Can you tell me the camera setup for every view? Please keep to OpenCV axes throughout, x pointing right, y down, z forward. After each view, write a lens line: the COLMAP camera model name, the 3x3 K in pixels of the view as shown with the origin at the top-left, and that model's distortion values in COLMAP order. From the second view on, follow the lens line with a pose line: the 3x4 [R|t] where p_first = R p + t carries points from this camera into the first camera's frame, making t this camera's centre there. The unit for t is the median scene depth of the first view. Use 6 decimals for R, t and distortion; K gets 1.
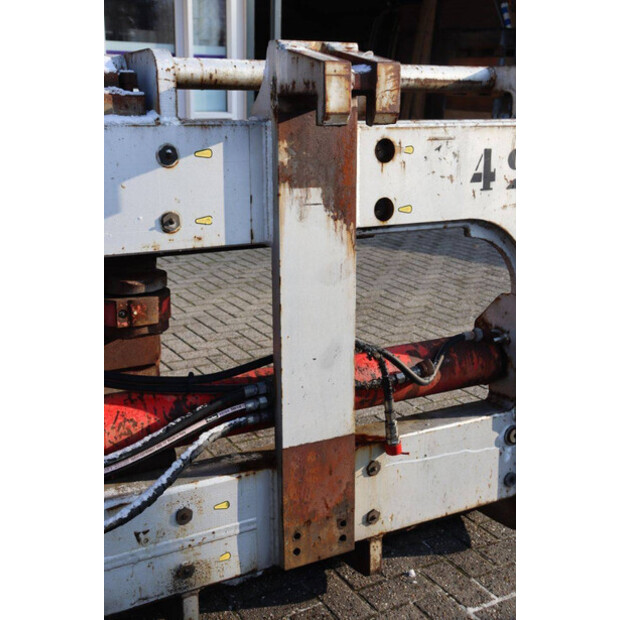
lens RADIAL K [[851.0, 0, 310.0], [0, 851.0, 310.0], [0, 0, 1]] dist [0.012956, 0.018968]
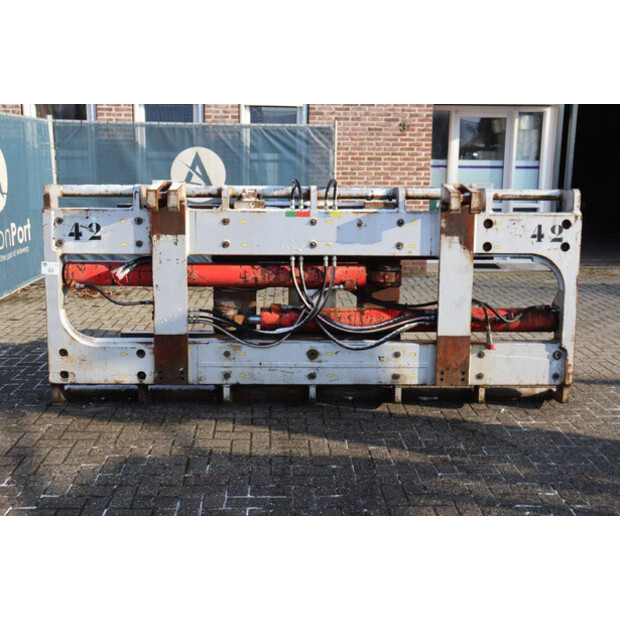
lens RADIAL K [[724.9, 0, 310.0], [0, 724.9, 310.0], [0, 0, 1]] dist [-0.014123, -0.014936]
pose [[0.868239, 0.085867, -0.488659, 0.697386], [-0.119895, 0.992032, -0.038708, 0.214907], [0.481441, 0.092196, 0.871616, -1.111431]]
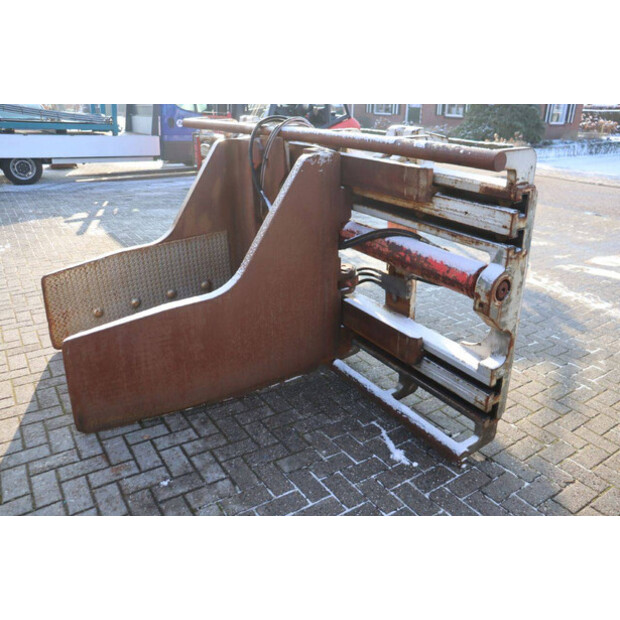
lens RADIAL K [[509.2, 0, 310.0], [0, 509.2, 310.0], [0, 0, 1]] dist [-0.187185, 0.176564]
pose [[-0.045979, -0.405301, 0.913026, -1.990227], [0.237589, 0.883328, 0.404082, -0.339924], [-0.970277, 0.235505, 0.055680, 0.770534]]
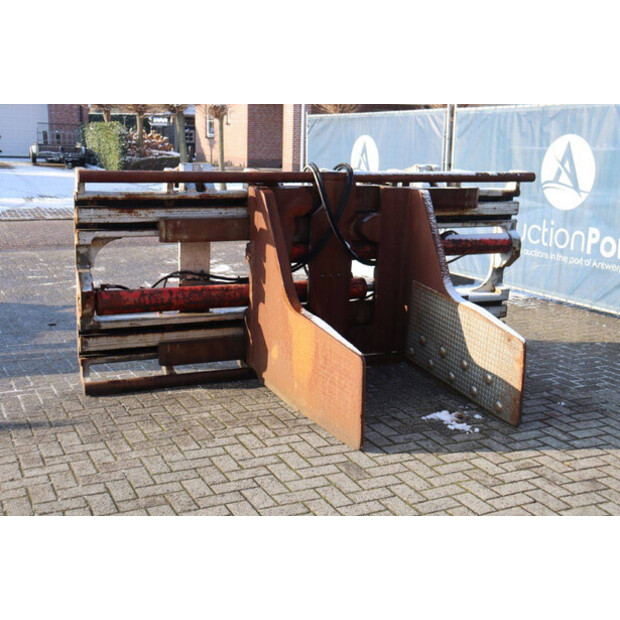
lens RADIAL K [[809.0, 0, 310.0], [0, 809.0, 310.0], [0, 0, 1]] dist [0.007036, 0.024421]
pose [[-0.994790, -0.063427, 0.079815, -0.589860], [-0.019896, 0.888628, 0.458197, -1.052047], [-0.099987, 0.454222, -0.885260, 3.353830]]
